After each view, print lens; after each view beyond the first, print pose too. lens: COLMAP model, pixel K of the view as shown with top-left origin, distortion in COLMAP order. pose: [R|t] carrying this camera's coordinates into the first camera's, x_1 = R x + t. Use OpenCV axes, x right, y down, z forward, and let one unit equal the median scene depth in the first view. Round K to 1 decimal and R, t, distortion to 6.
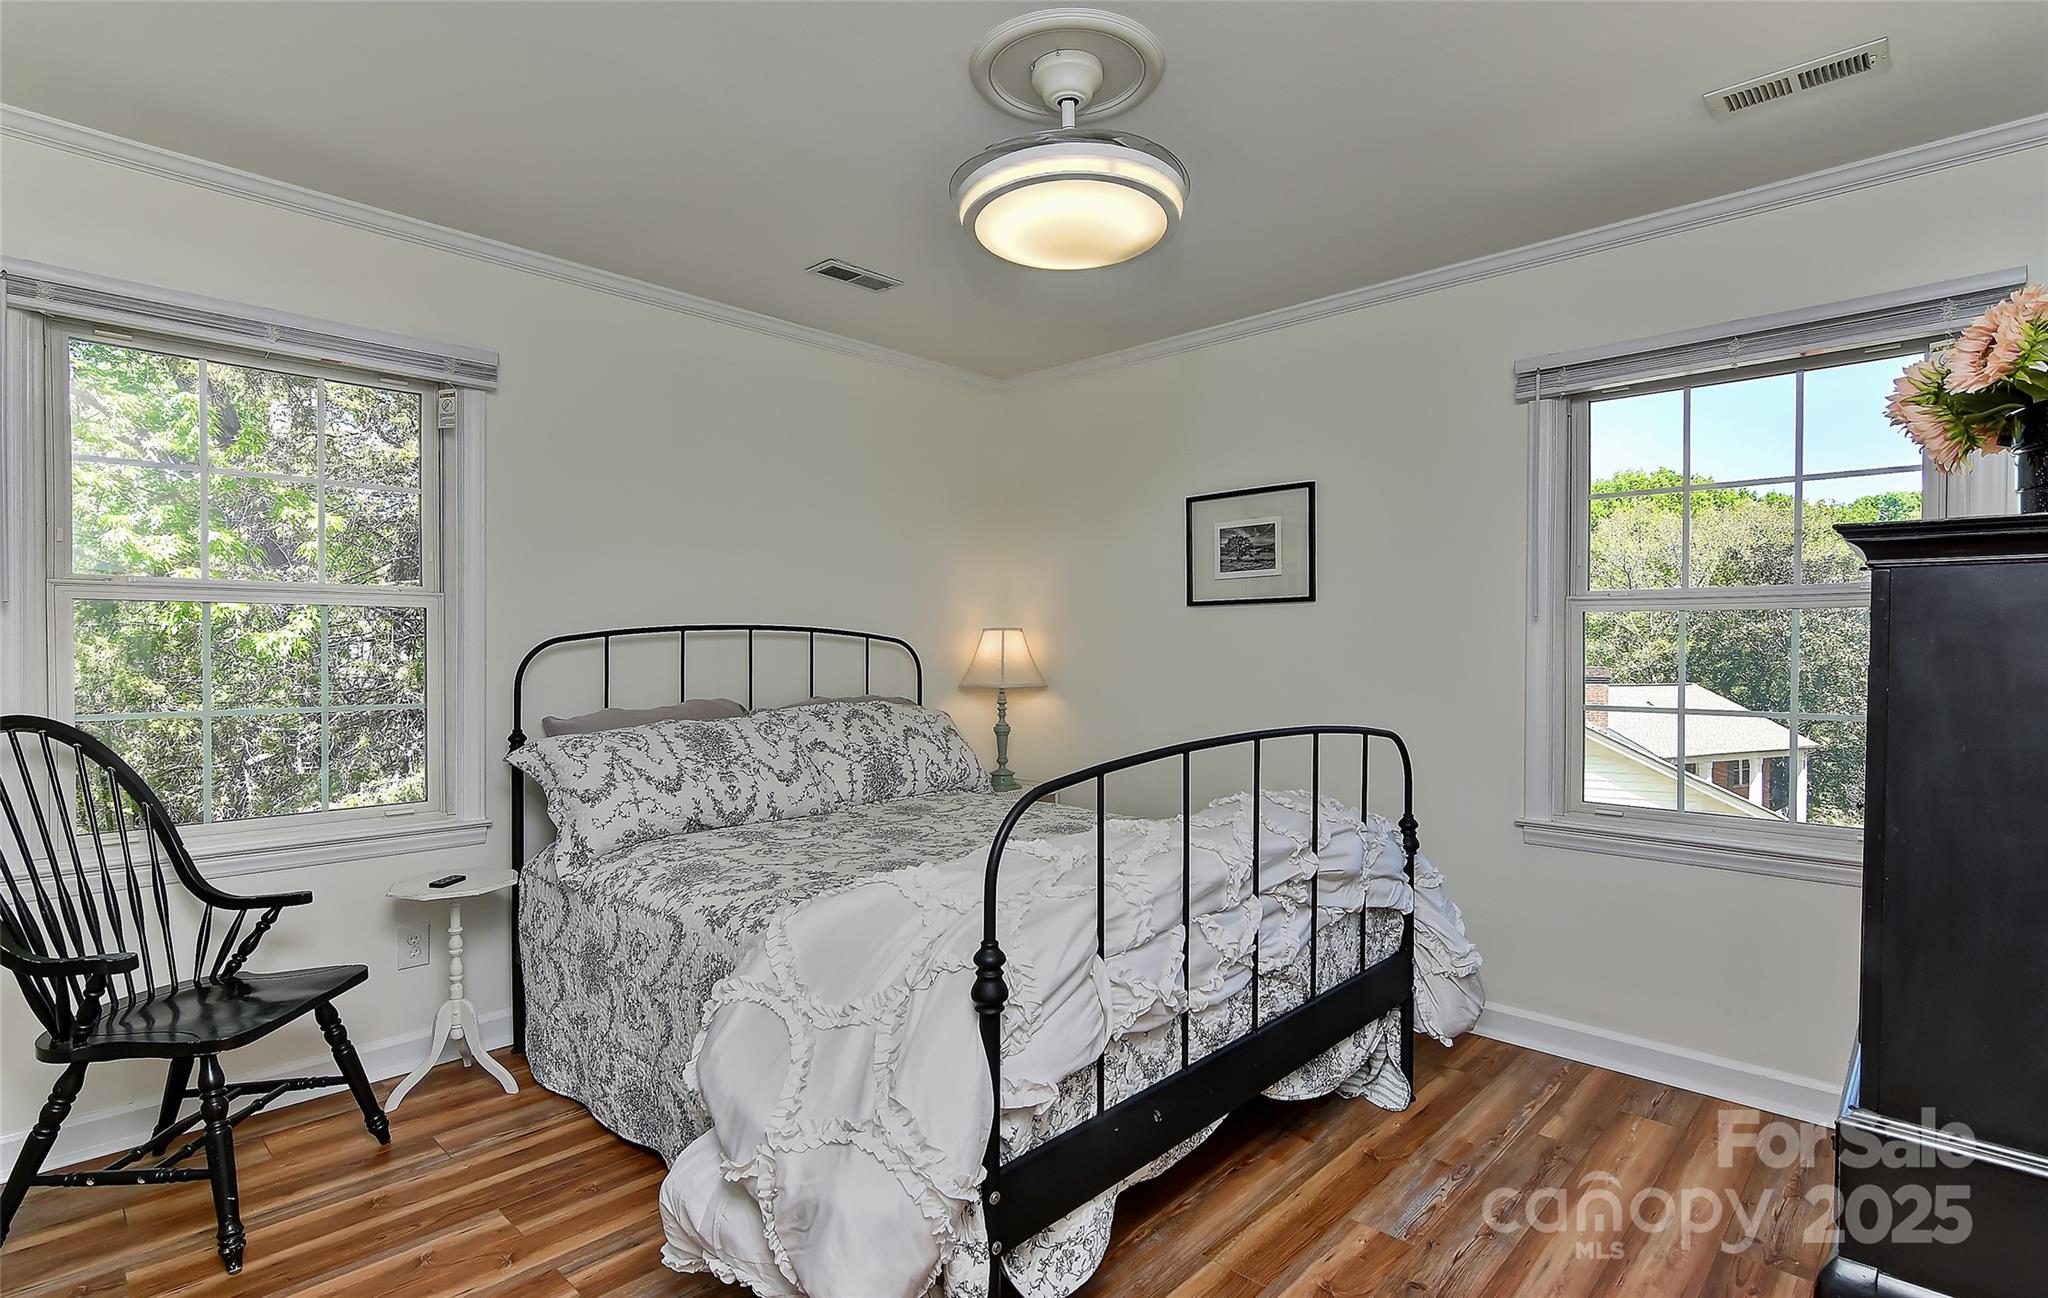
lens RADIAL K [[992.0, 0, 1024.0], [0, 992.0, 649.0], [0, 0, 1]] dist [-0.002834, -0.000383]
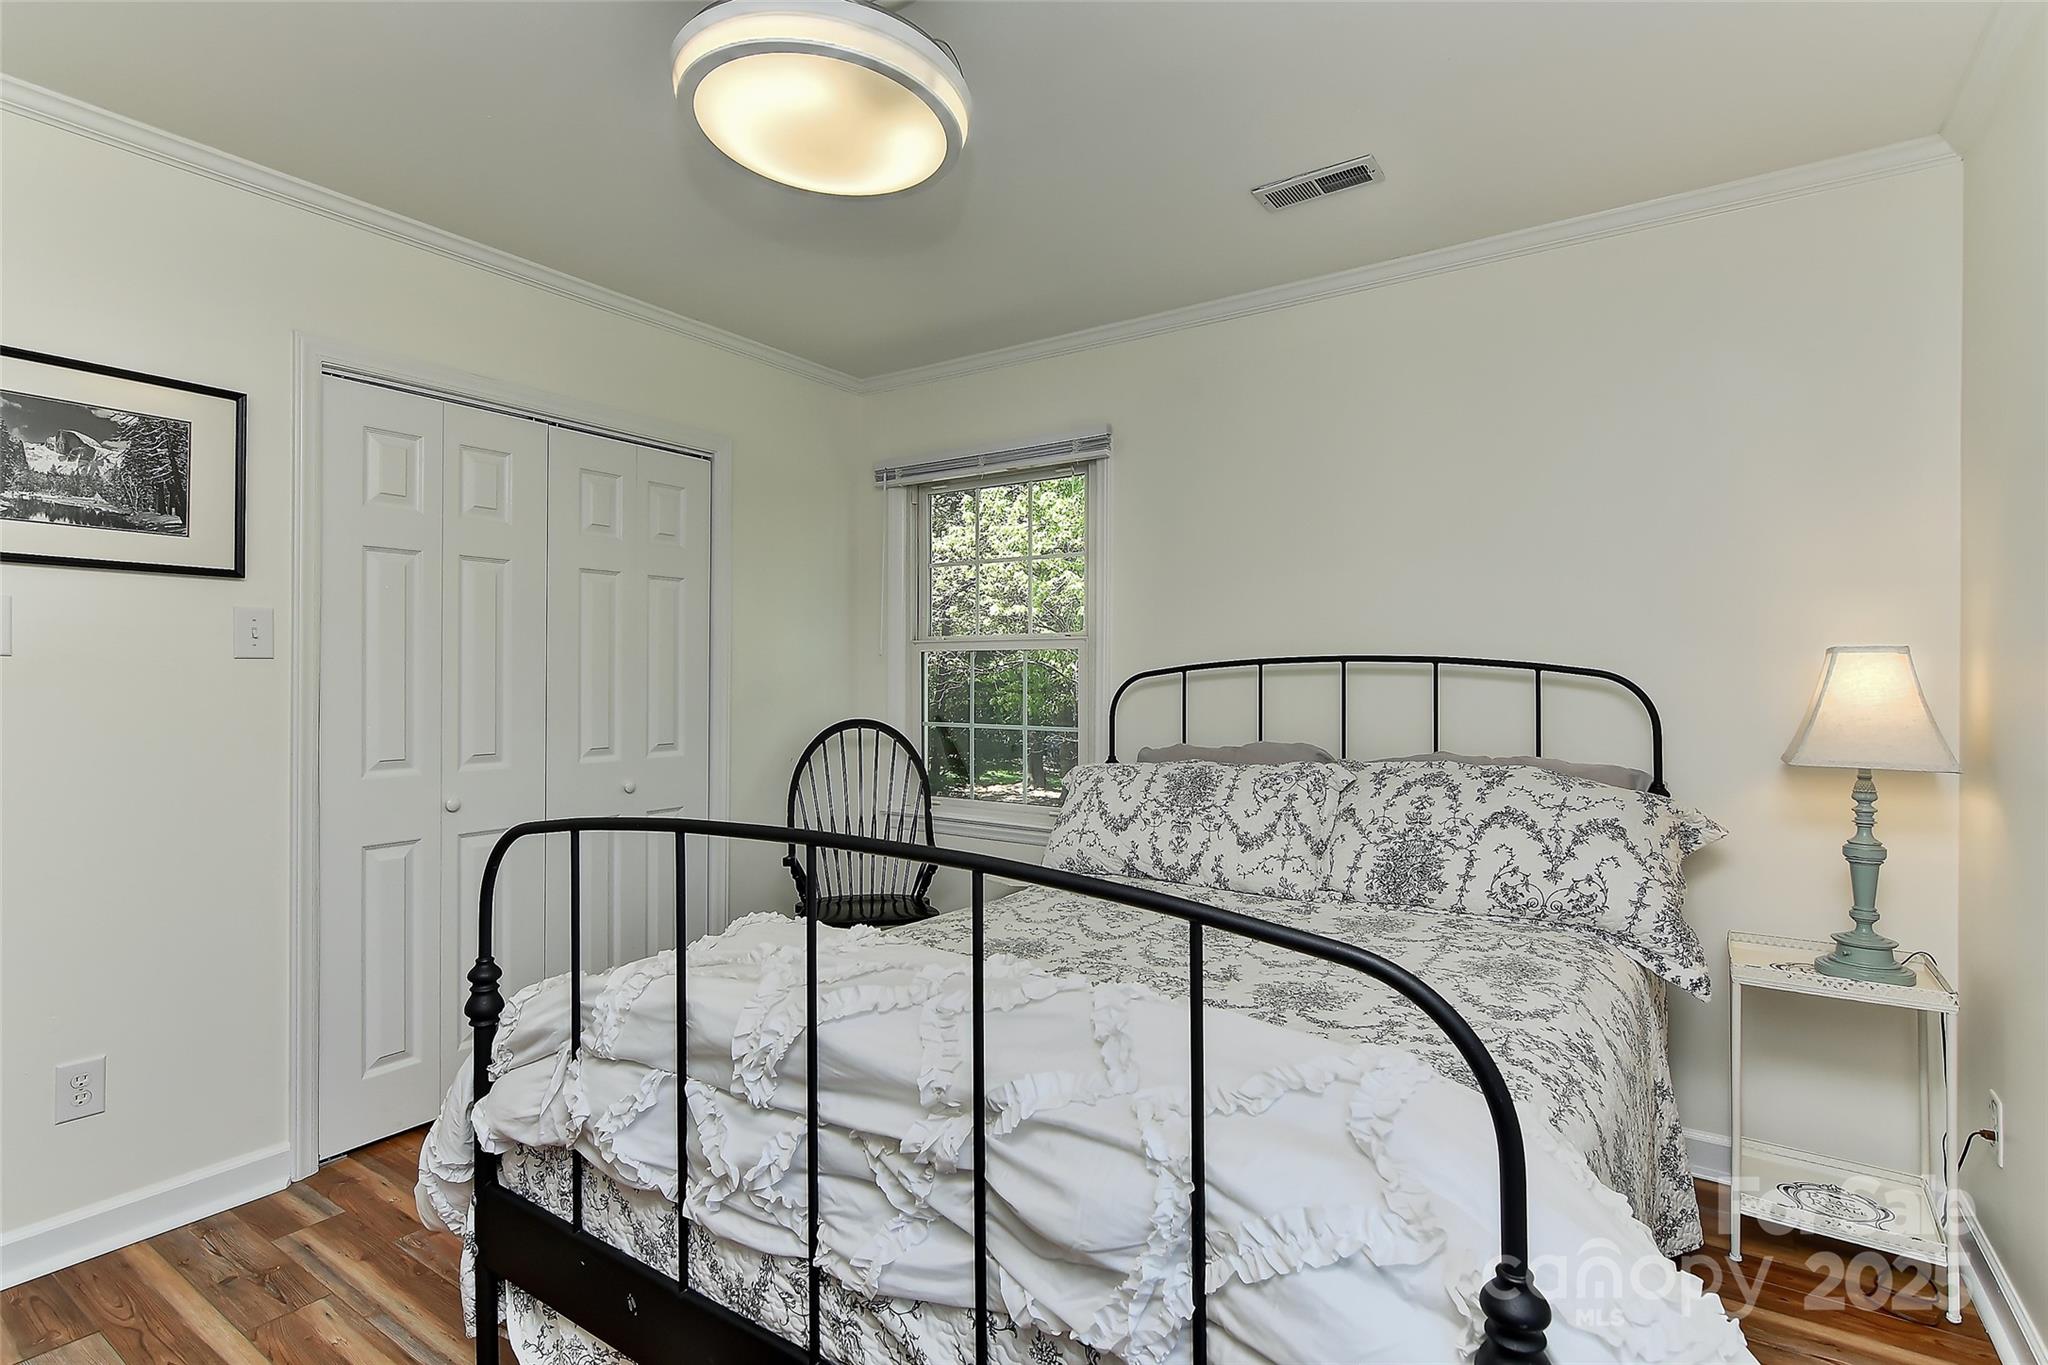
lens RADIAL K [[990.5, 0, 1024.0], [0, 990.5, 682.5], [0, 0, 1]] dist [-0.003324, -0.000440]
pose [[0.174915, 0.004991, -0.984571, 0.536954], [-0.009960, 0.999945, 0.003300, -0.003650], [0.984533, 0.009229, 0.174956, 0.672588]]
